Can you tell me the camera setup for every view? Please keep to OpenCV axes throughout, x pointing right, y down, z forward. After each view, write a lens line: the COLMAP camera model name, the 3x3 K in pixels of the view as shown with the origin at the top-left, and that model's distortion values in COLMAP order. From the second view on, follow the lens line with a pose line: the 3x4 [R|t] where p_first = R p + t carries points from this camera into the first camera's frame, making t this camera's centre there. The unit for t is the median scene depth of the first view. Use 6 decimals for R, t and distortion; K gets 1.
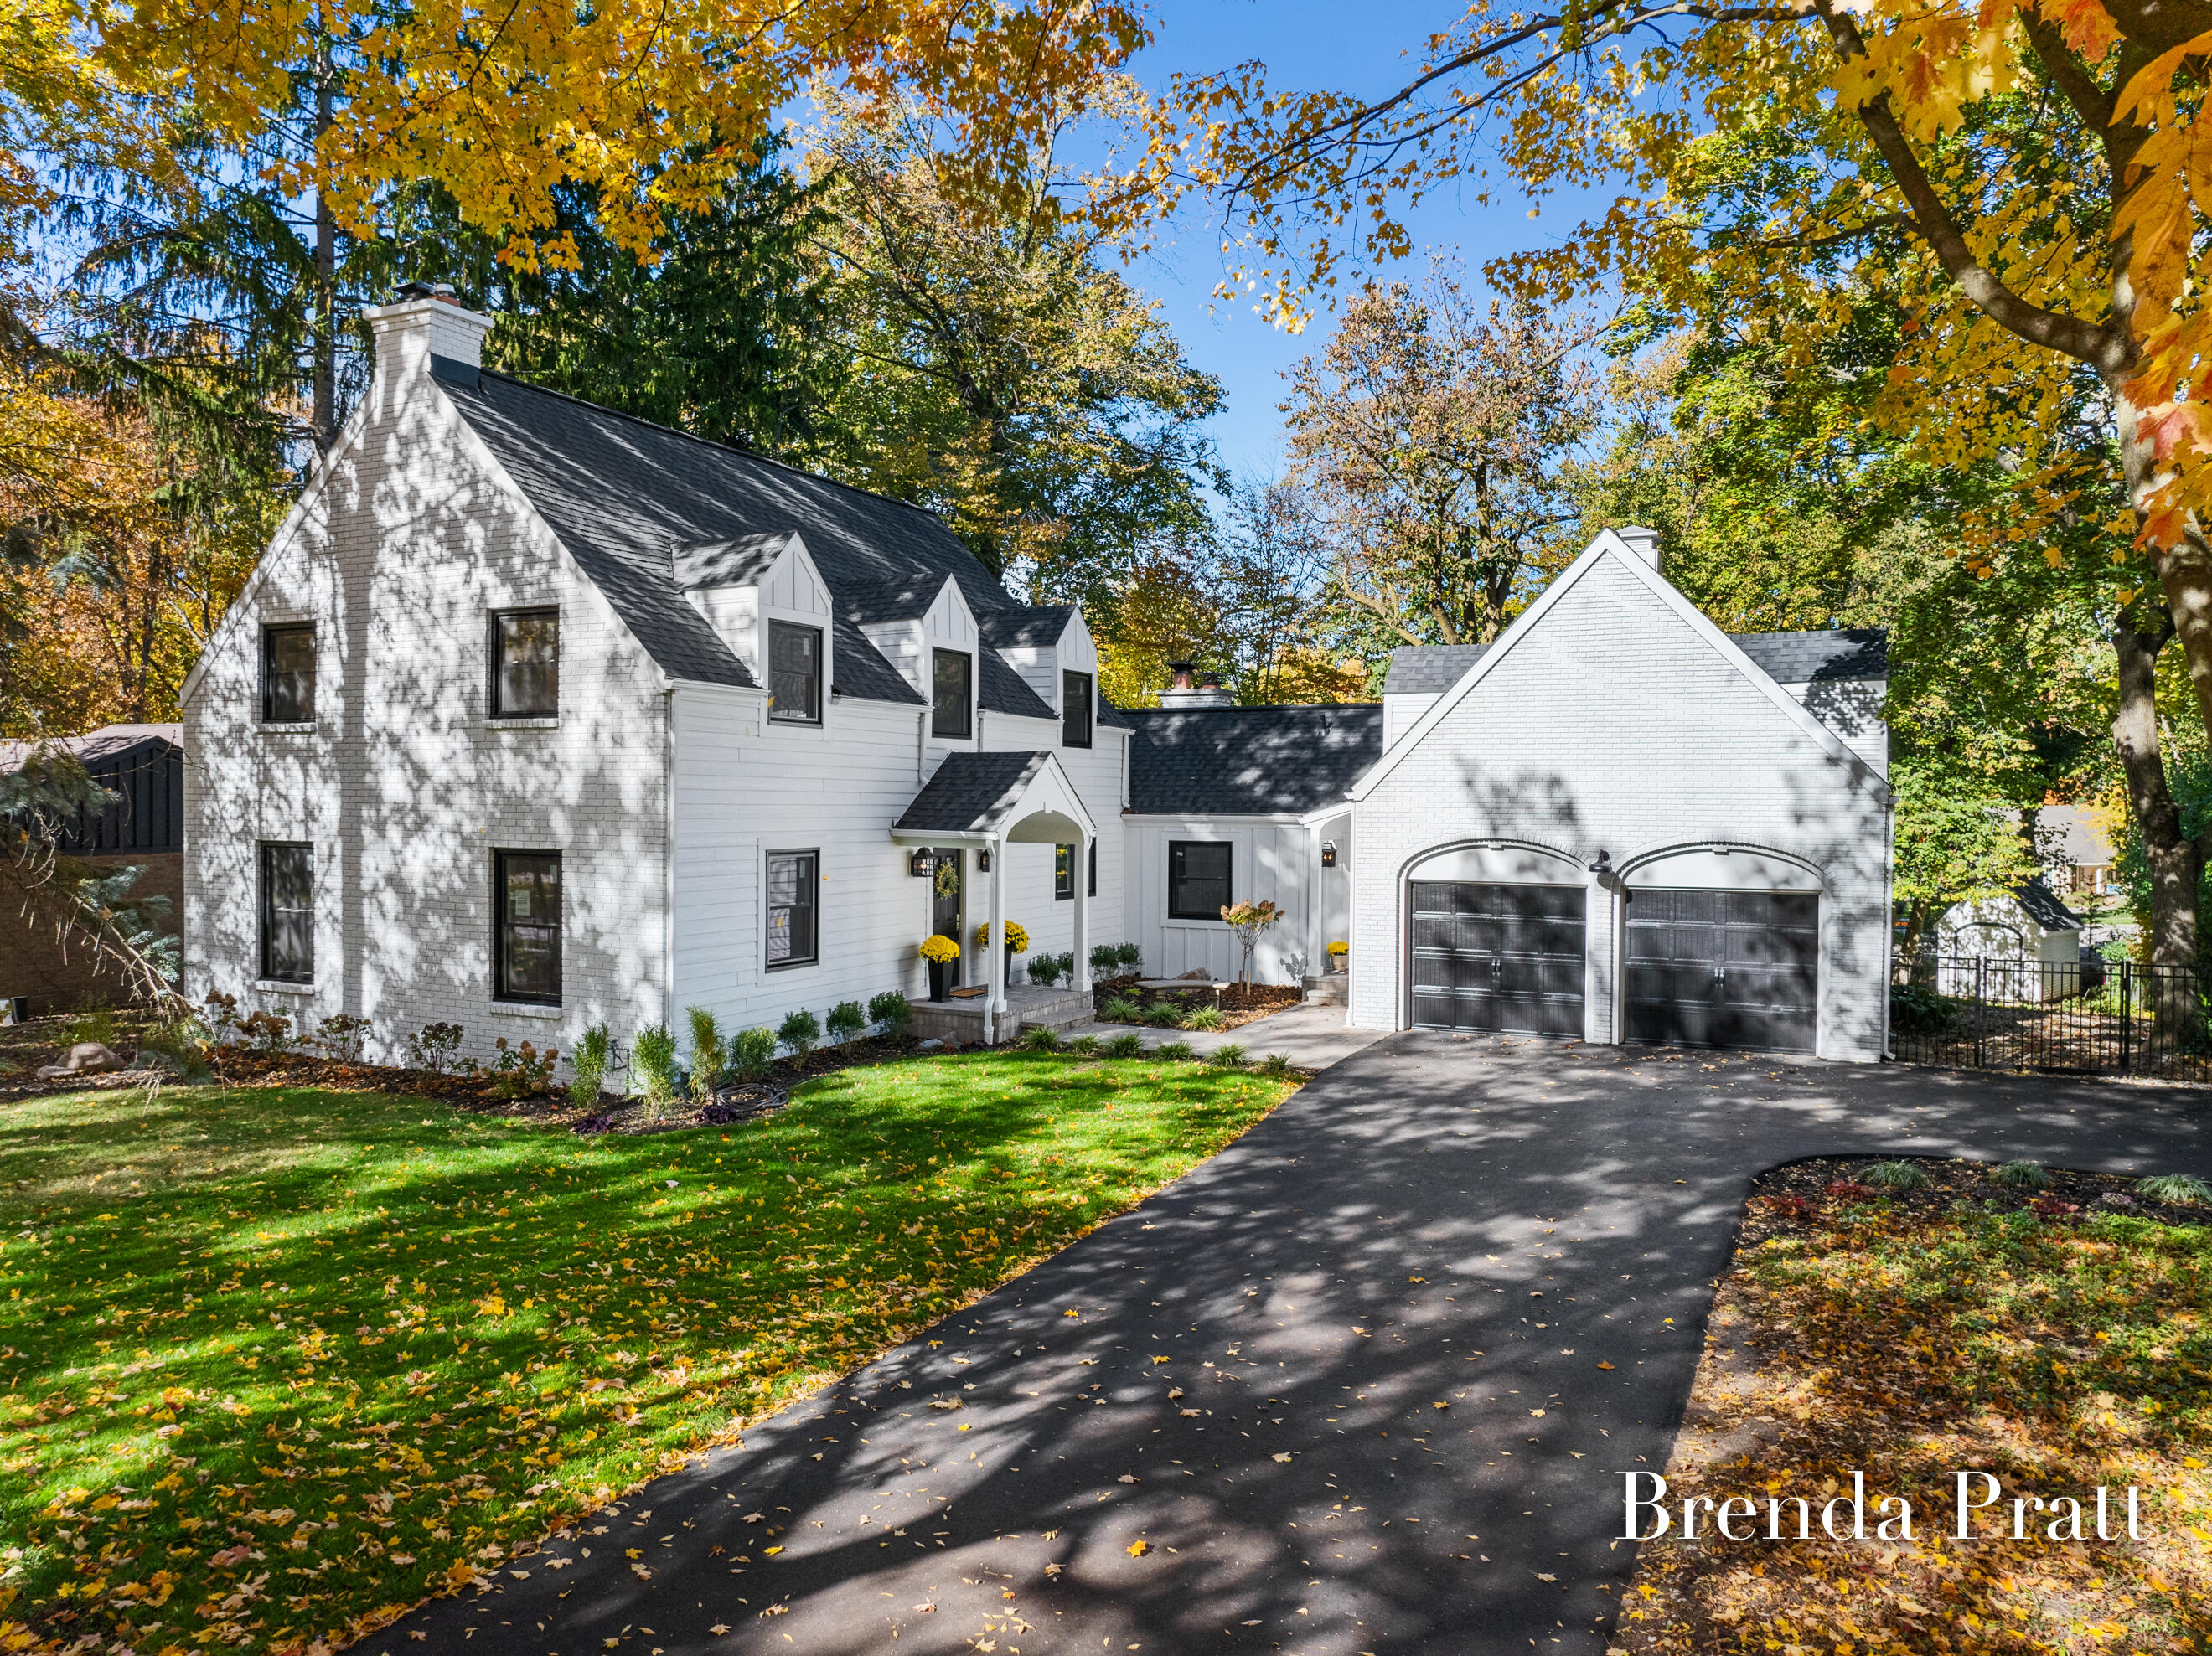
lens RADIAL K [[1538.3, 0, 1099.9], [0, 1538.3, 820.4], [0, 0, 1]] dist [-0.032308, -0.005735]
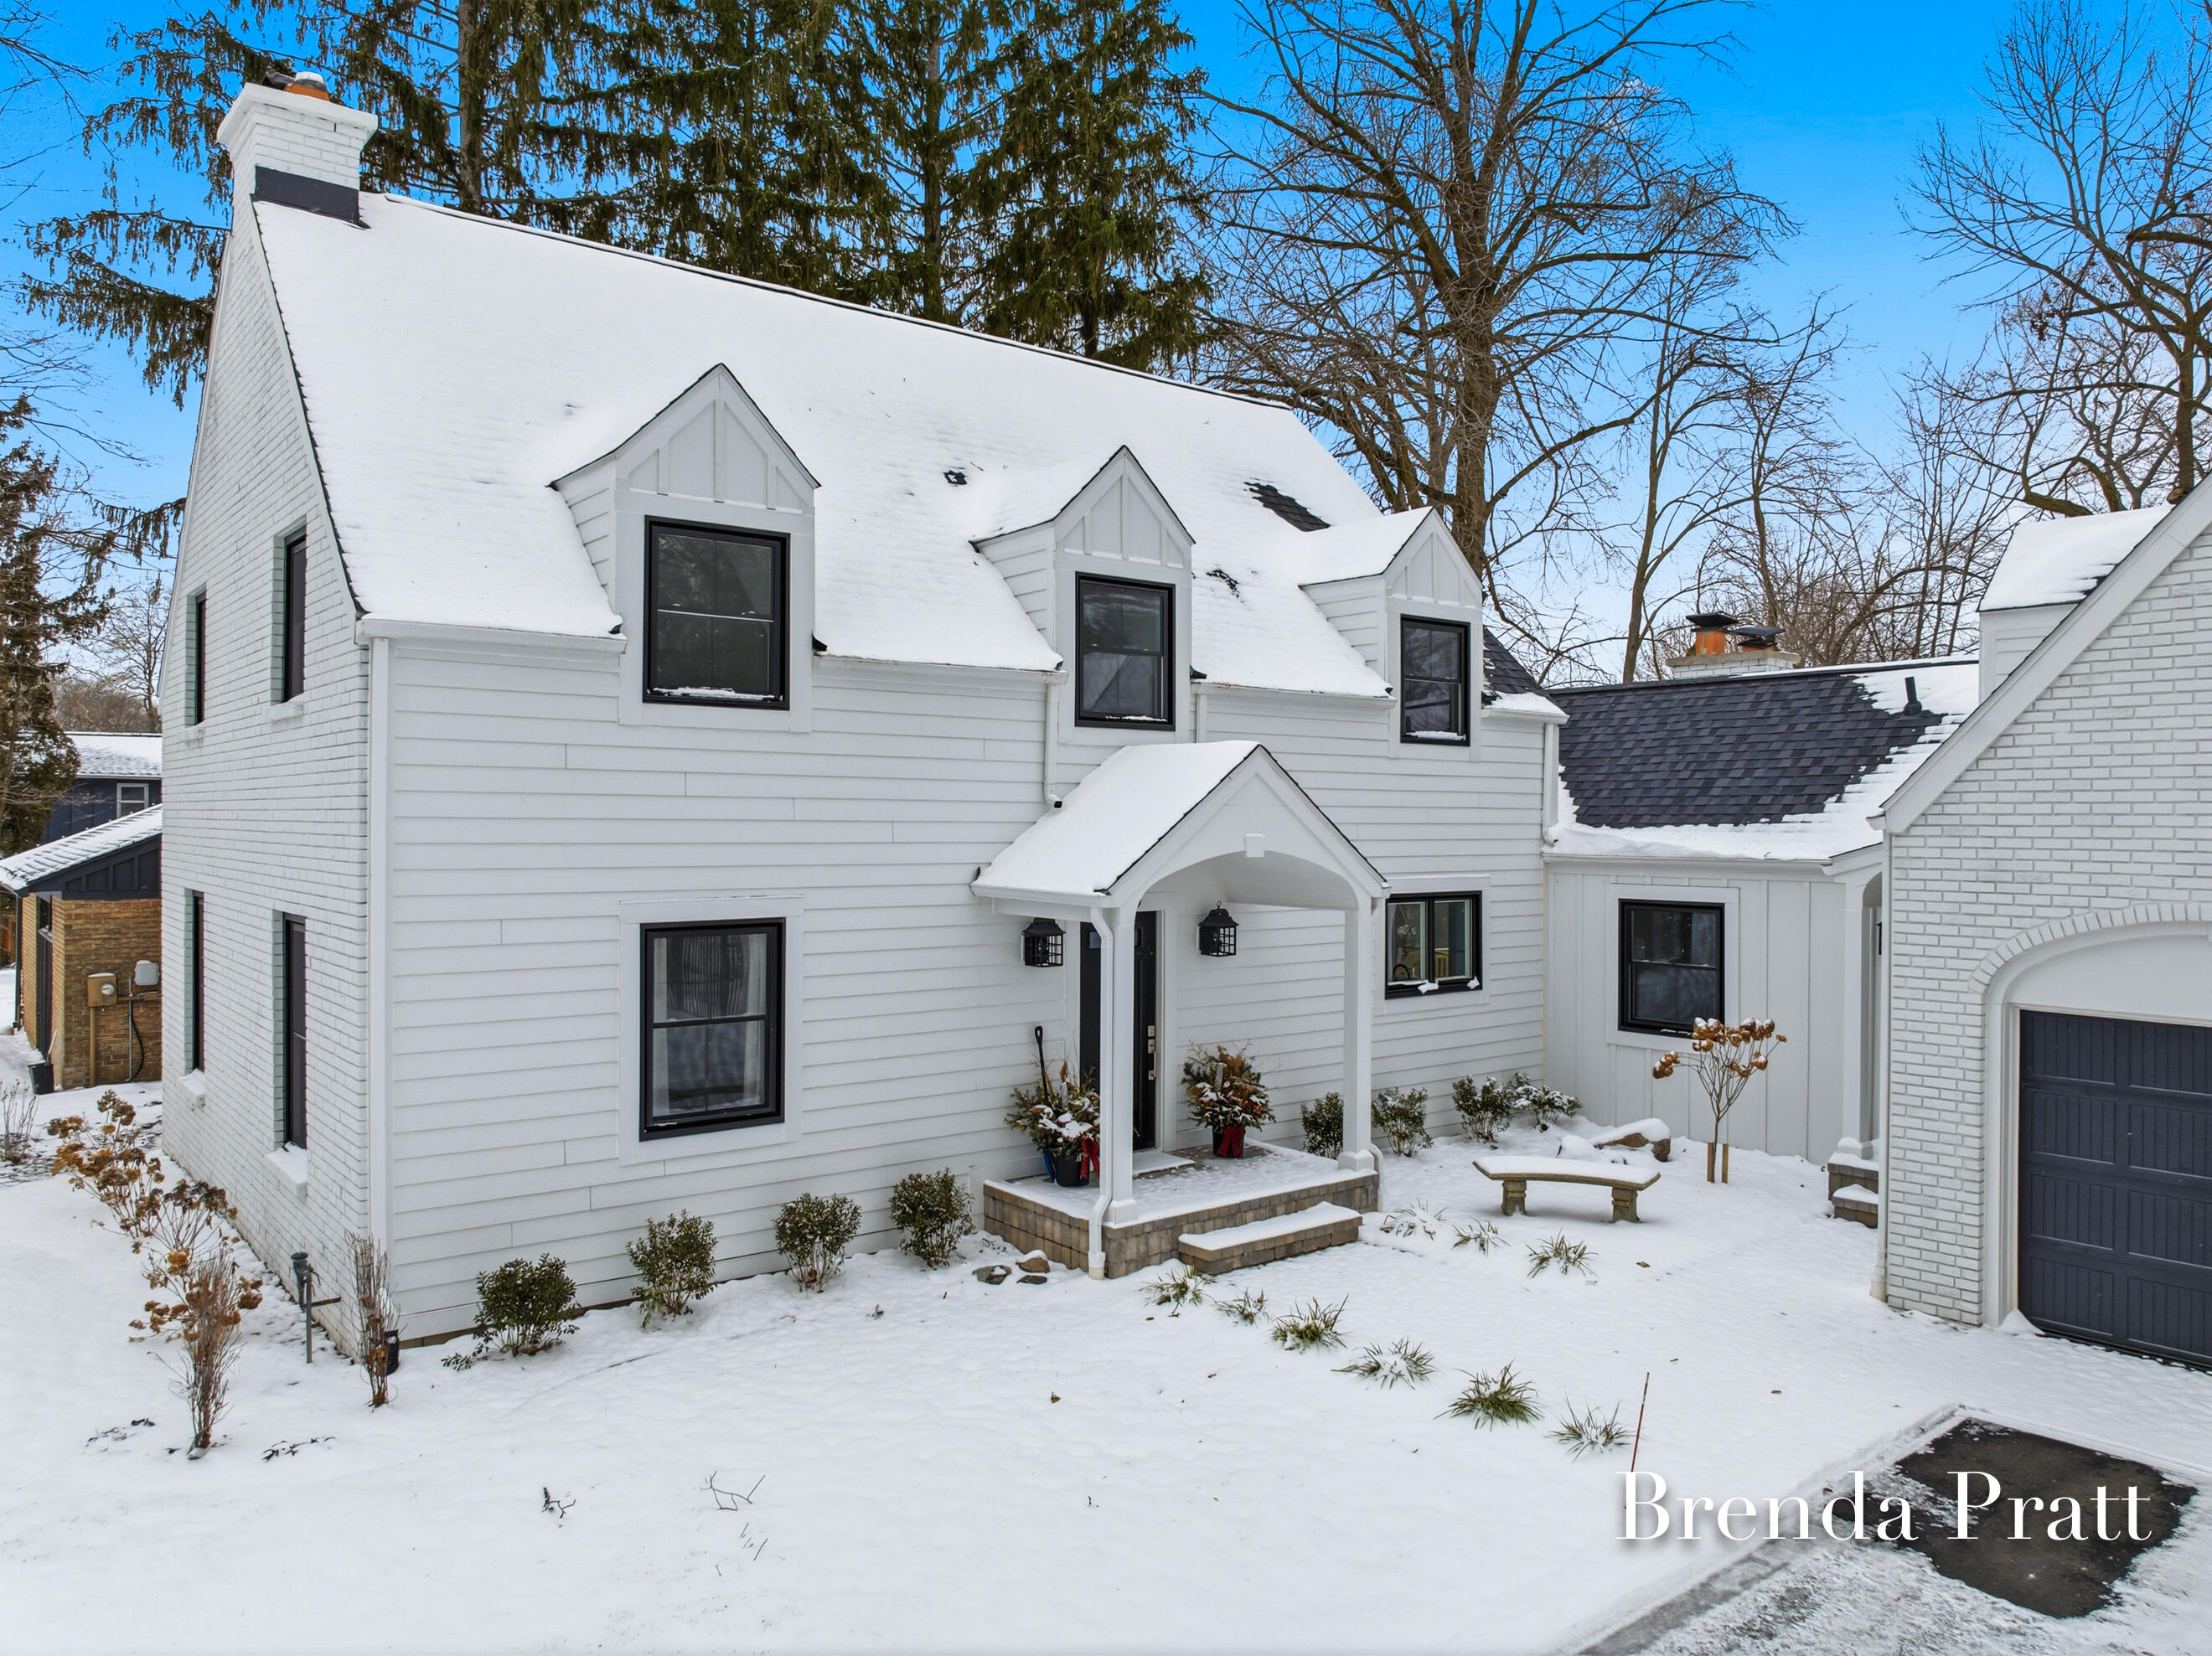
lens RADIAL K [[1564.8, 0, 1106.0], [0, 1564.8, 828.0], [0, 0, 1]] dist [-0.028616, -0.002988]
pose [[0.898658, -0.002881, -0.438641, 0.169313], [-0.002159, 0.999937, -0.010991, -0.009483], [0.438645, 0.010825, 0.898595, 0.487094]]
